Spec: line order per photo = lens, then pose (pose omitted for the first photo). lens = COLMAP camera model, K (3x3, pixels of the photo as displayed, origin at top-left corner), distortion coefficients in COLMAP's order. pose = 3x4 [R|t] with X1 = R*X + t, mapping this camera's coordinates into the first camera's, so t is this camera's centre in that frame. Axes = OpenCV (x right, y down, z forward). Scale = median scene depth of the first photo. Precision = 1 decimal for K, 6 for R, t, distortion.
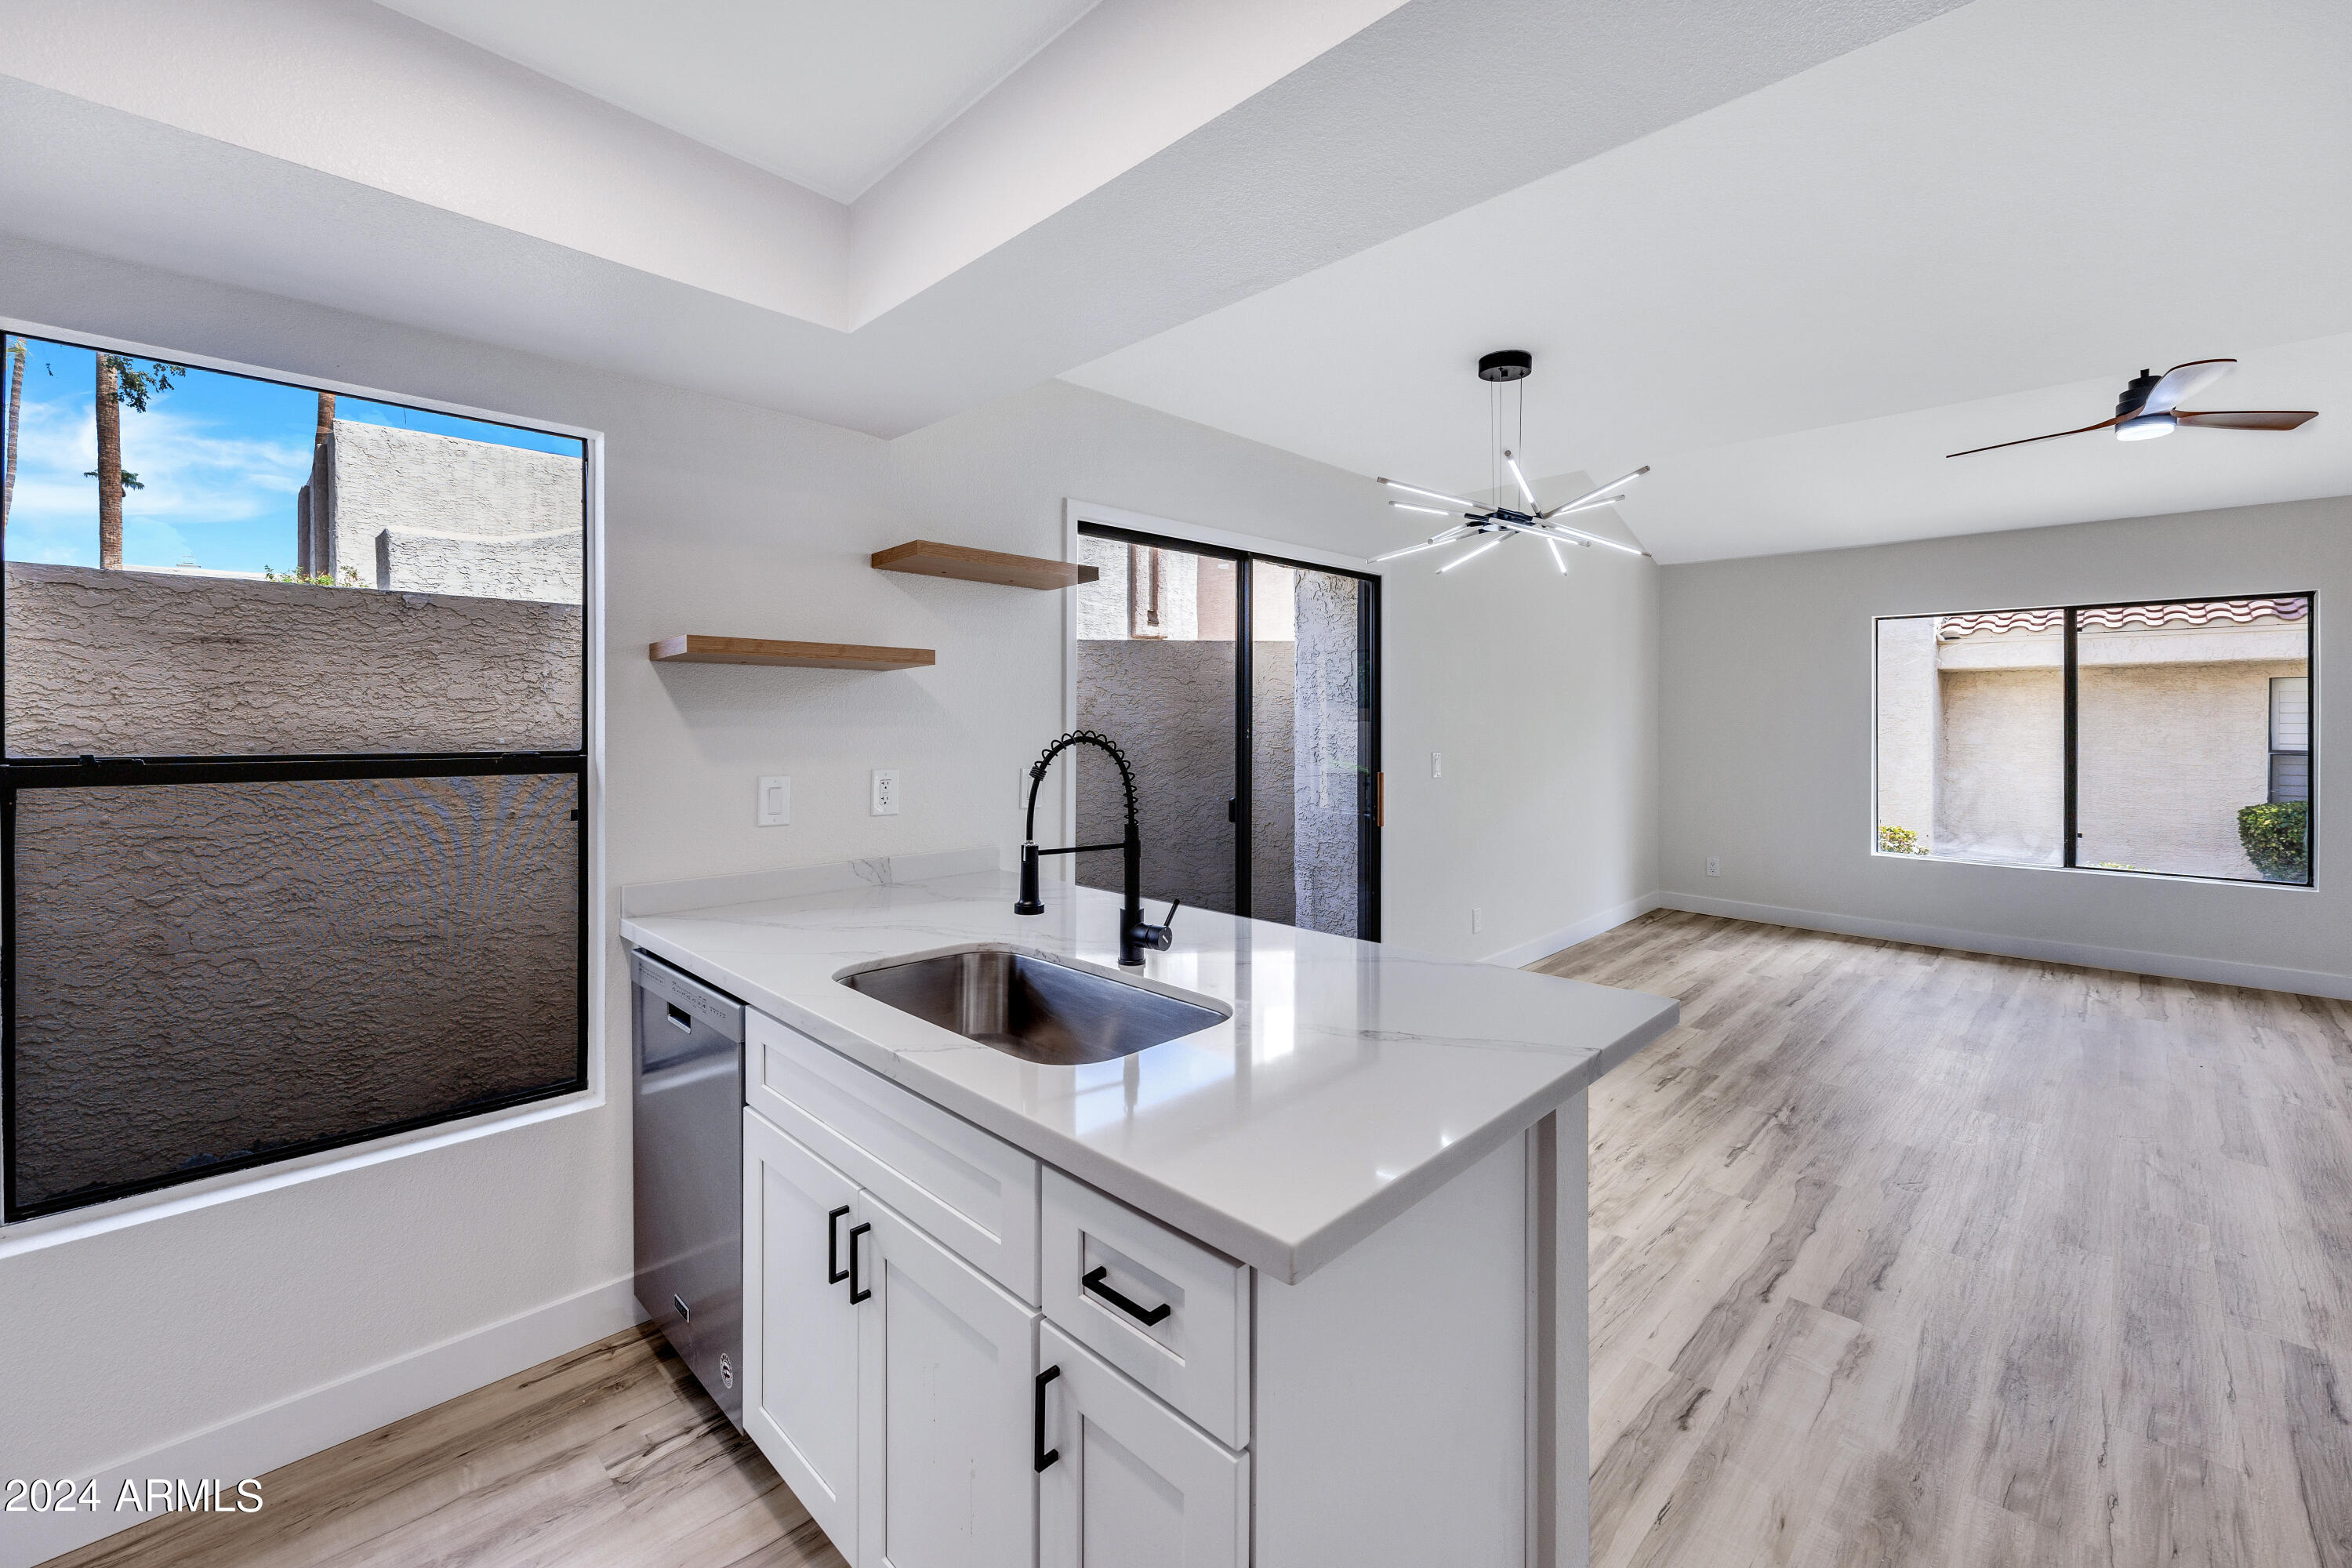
lens RADIAL K [[952.7, 0, 1180.9], [0, 952.7, 711.9], [0, 0, 1]] dist [-0.009035, 0.001495]
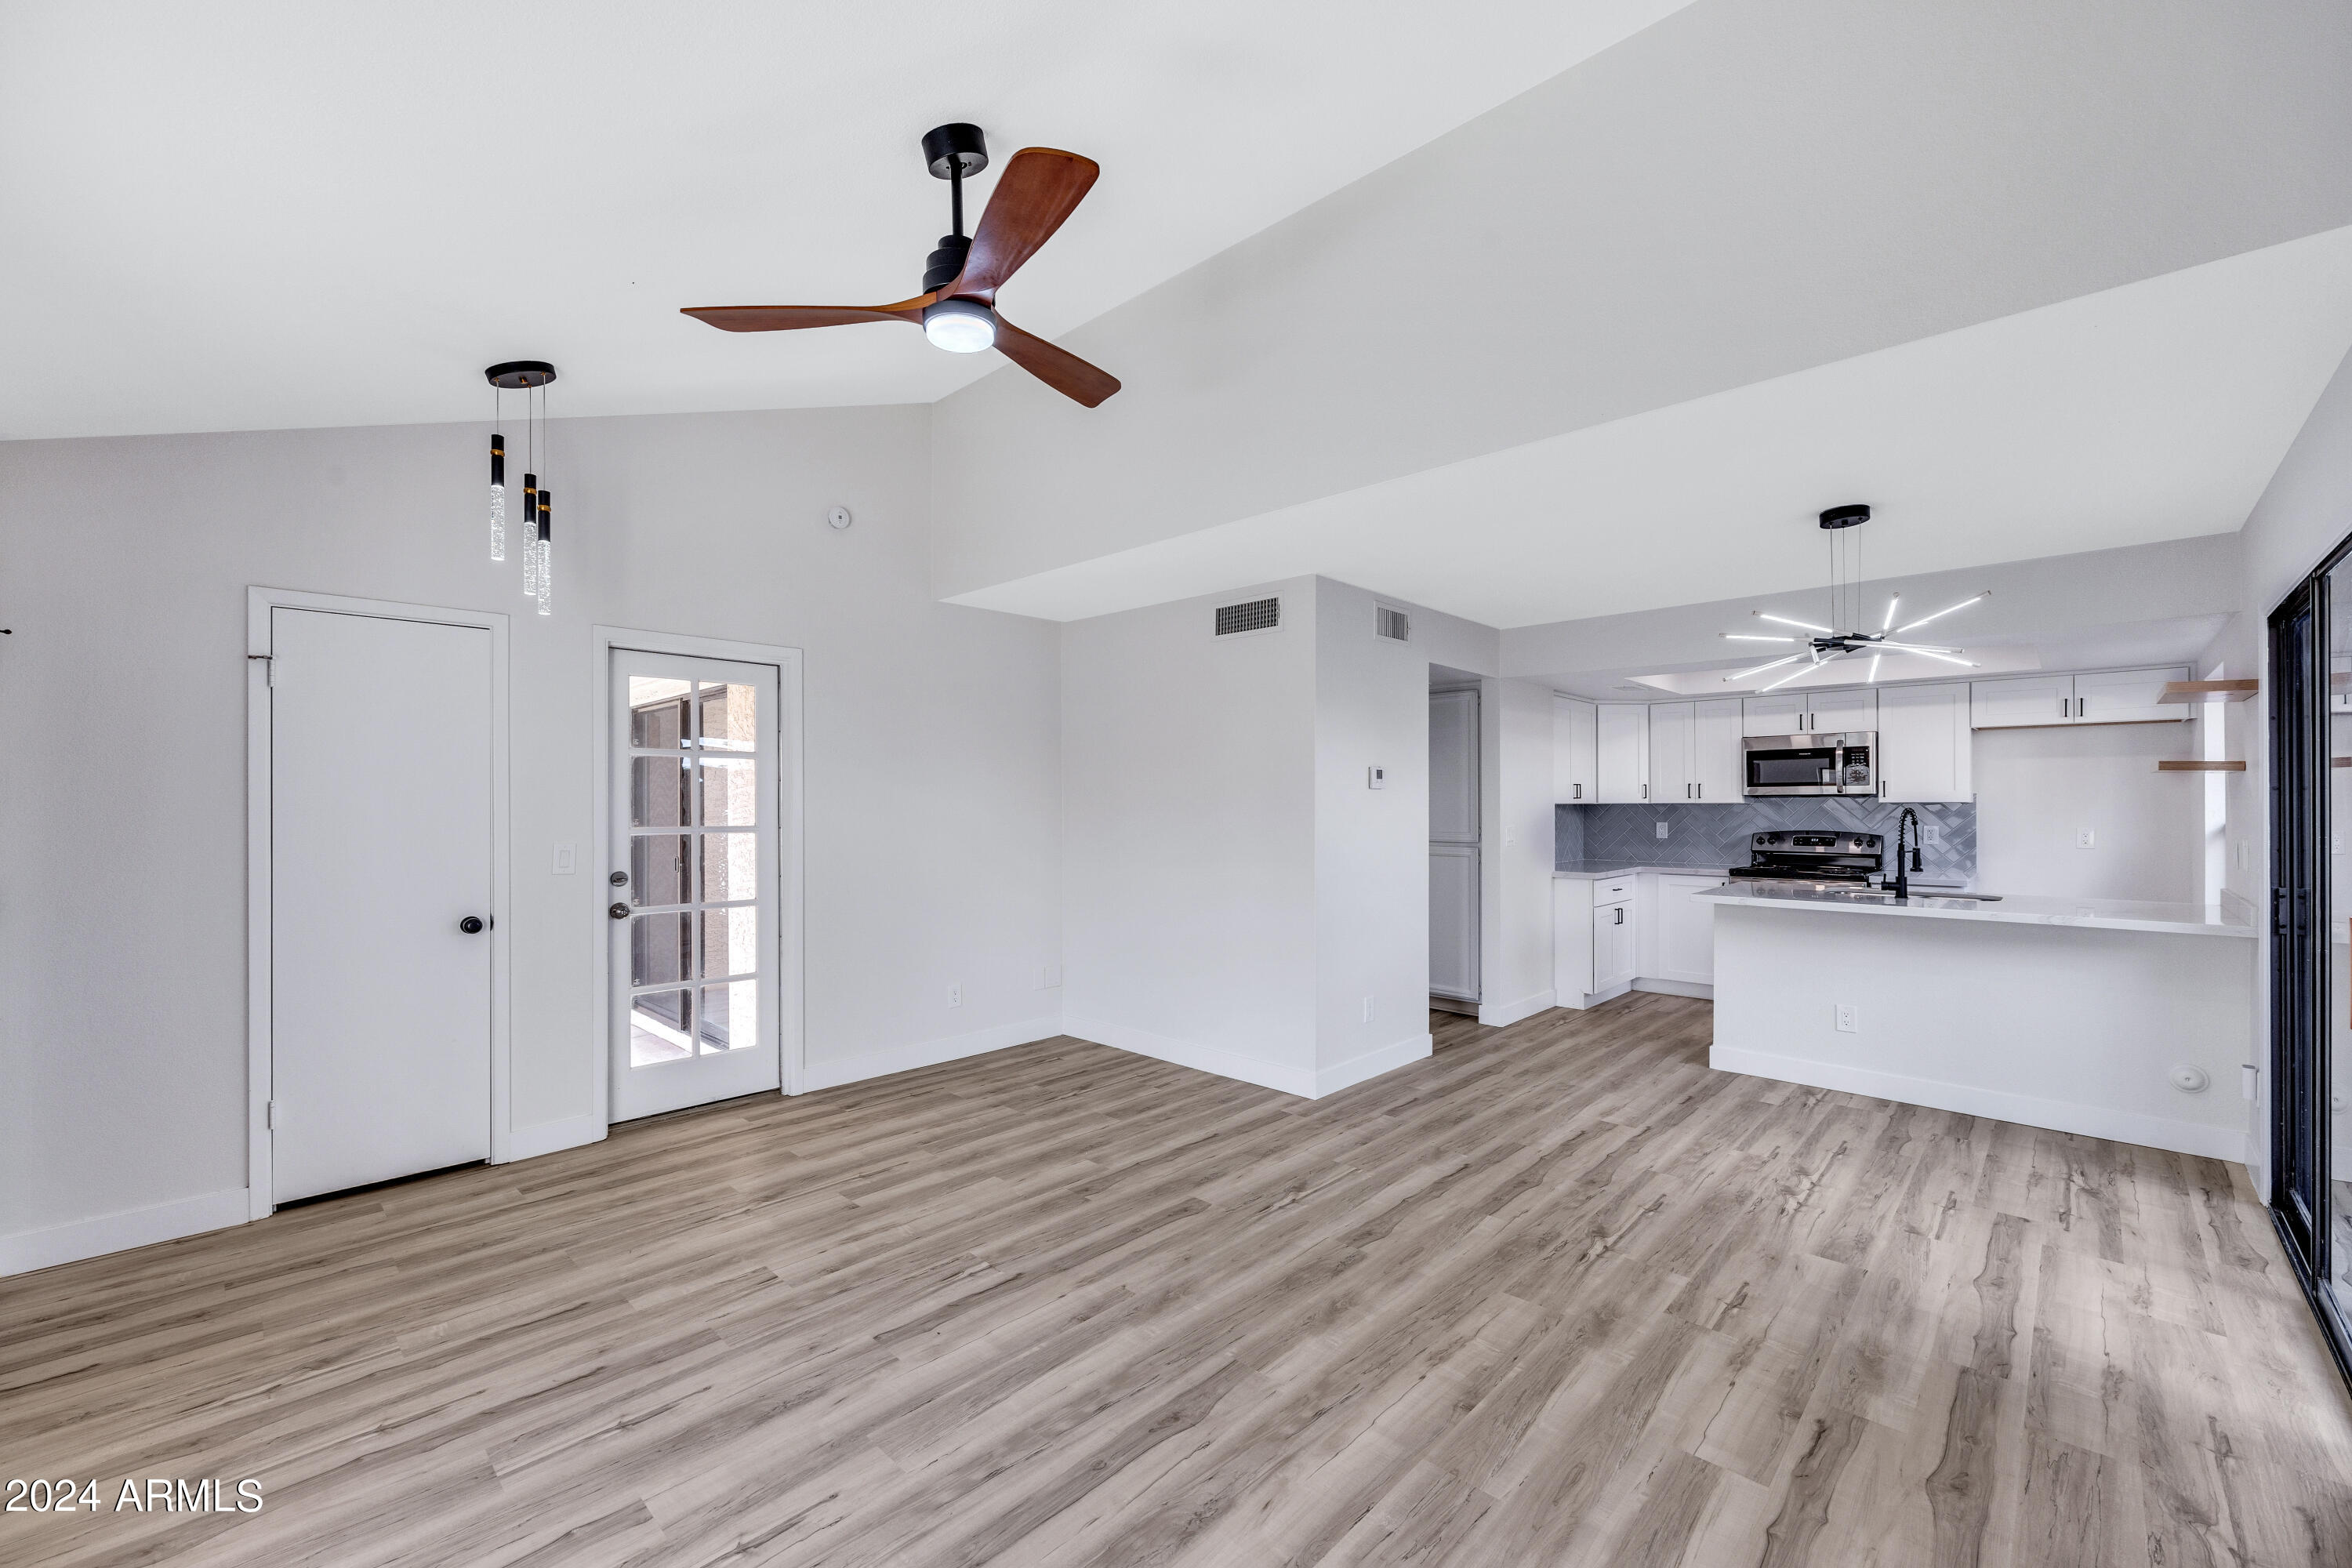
lens RADIAL K [[949.6, 0, 1169.1], [0, 949.6, 801.4], [0, 0, 1]] dist [-0.003796, 0.001212]
pose [[-0.999921, 0.001244, -0.012544, 1.218310], [0.001336, 0.999972, -0.007320, 0.010670], [0.012535, -0.007336, -0.999895, 2.196802]]
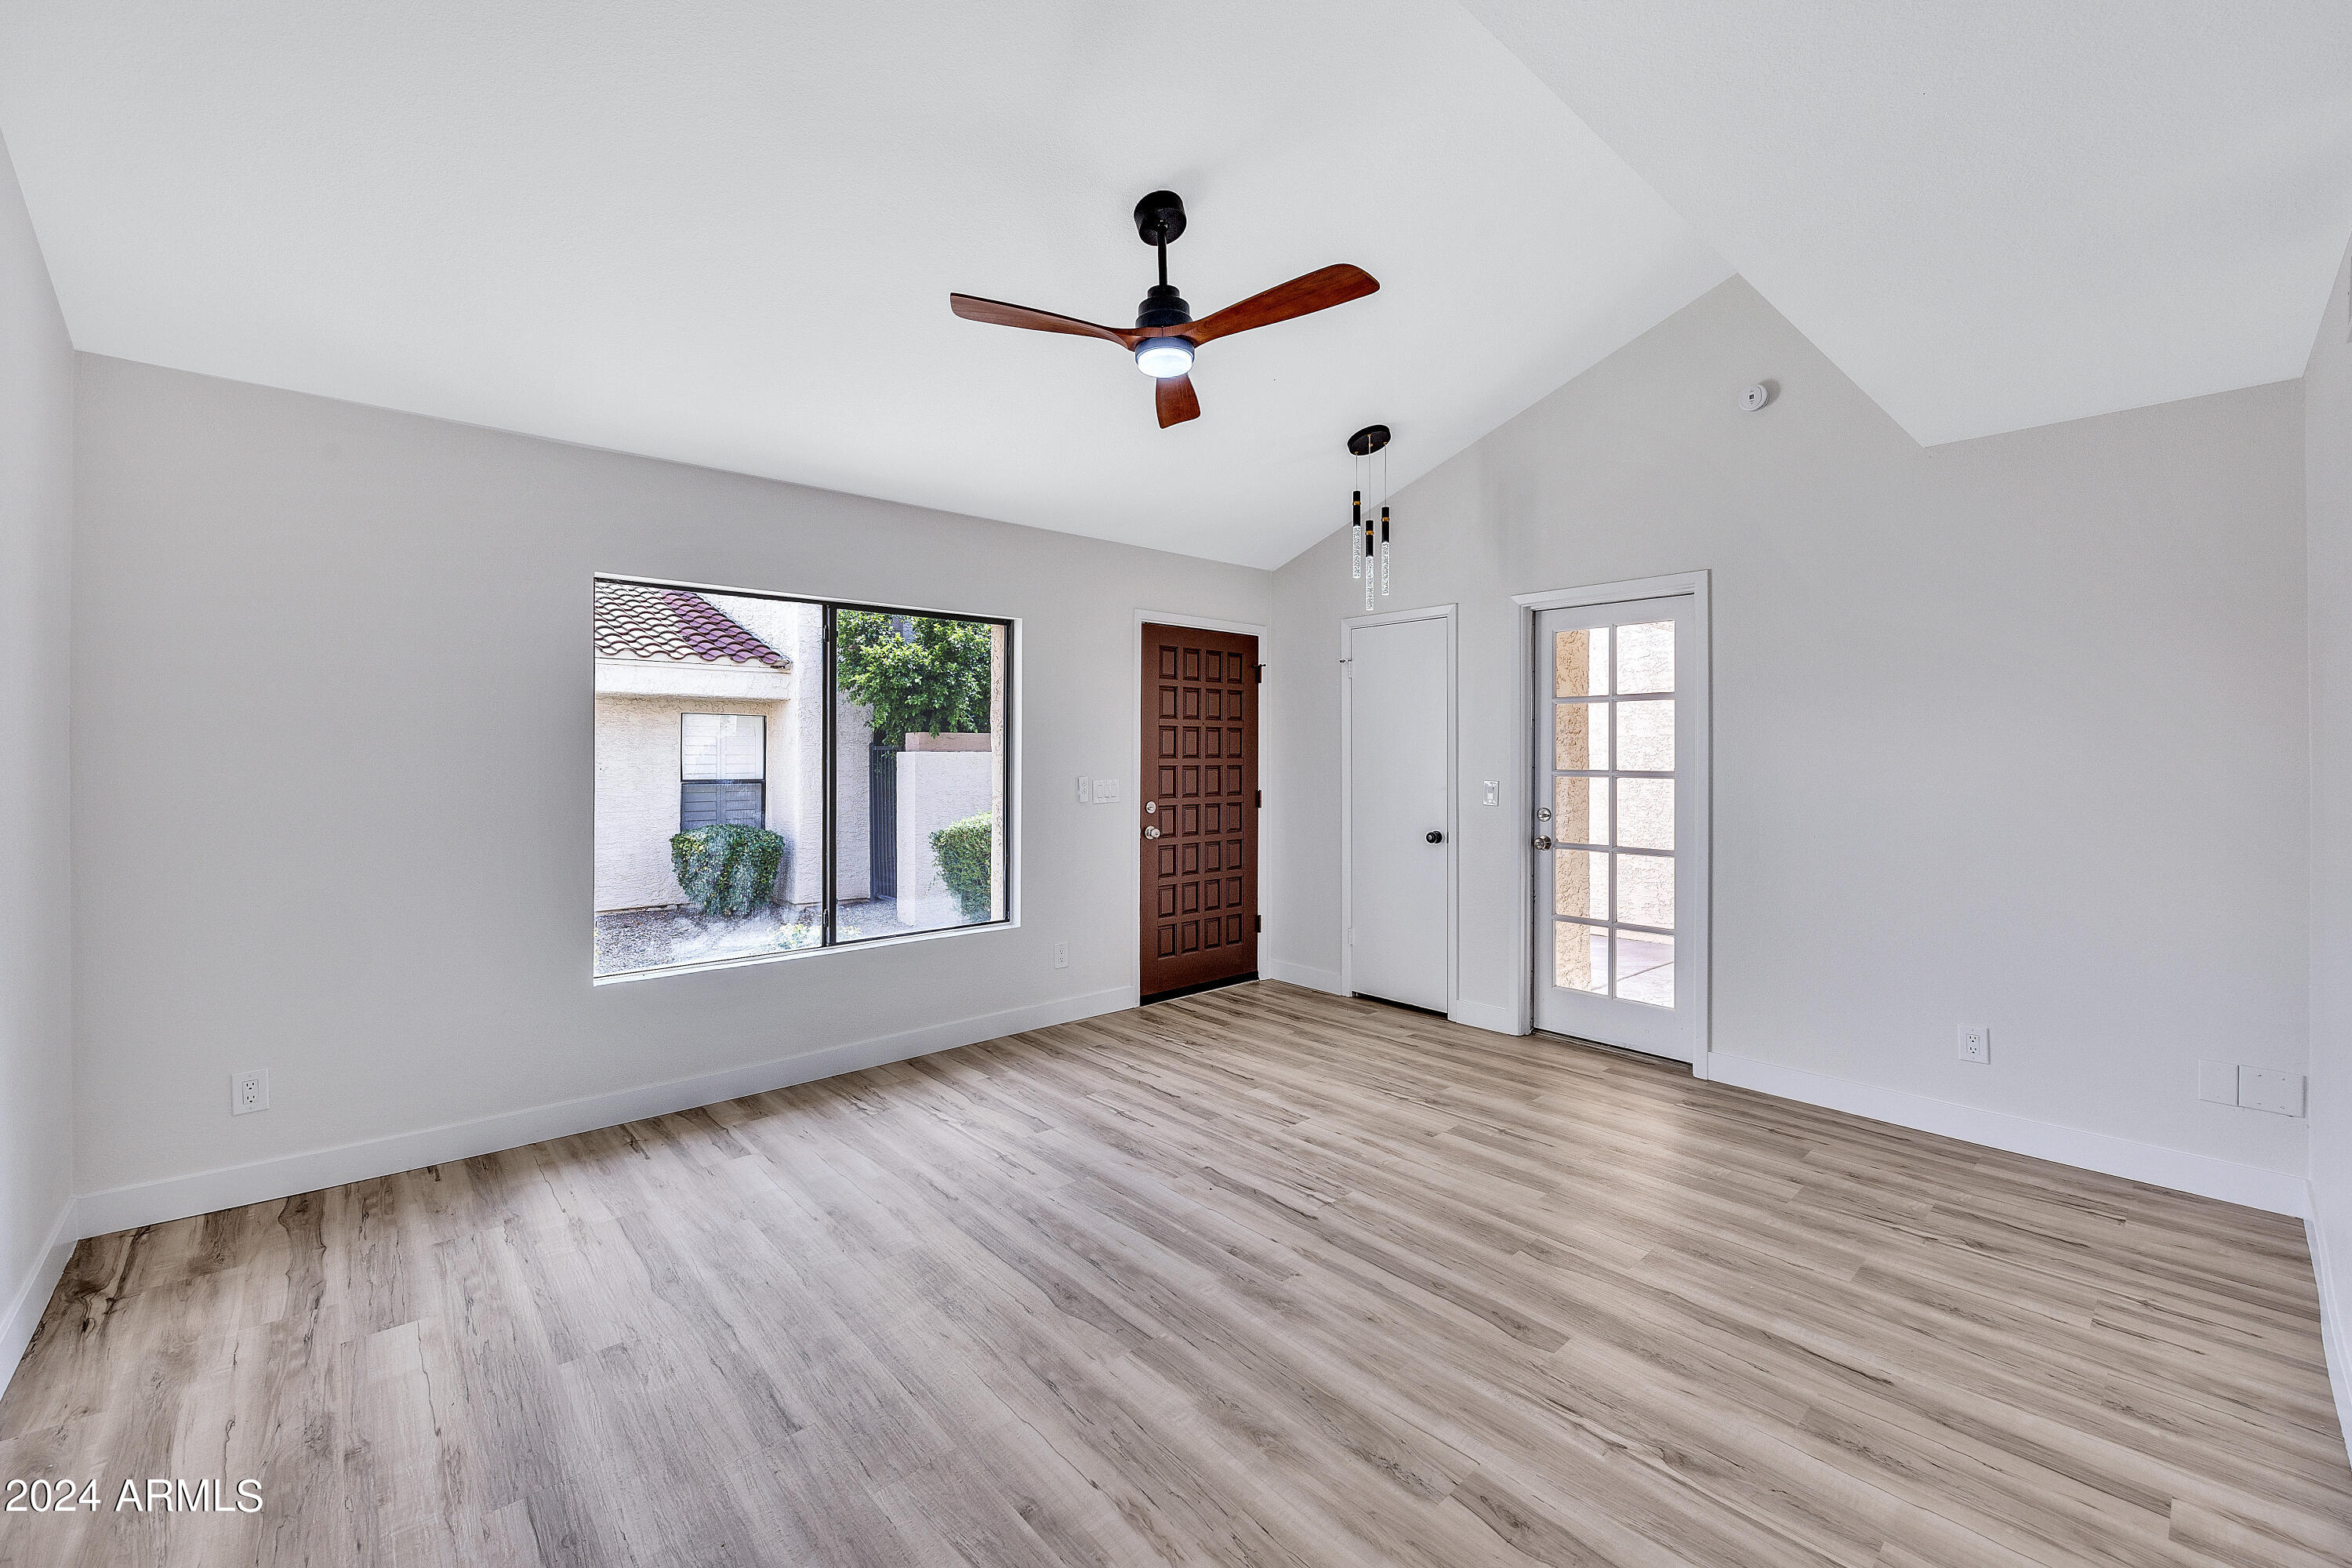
lens RADIAL K [[952.7, 0, 1155.7], [0, 952.7, 744.9], [0, 0, 1]] dist [-0.009035, 0.001495]
pose [[0.068945, 0.006347, 0.997600, 0.369928], [-0.006687, 0.999960, -0.005900, 0.011921], [-0.997598, -0.006264, 0.068984, 1.308578]]
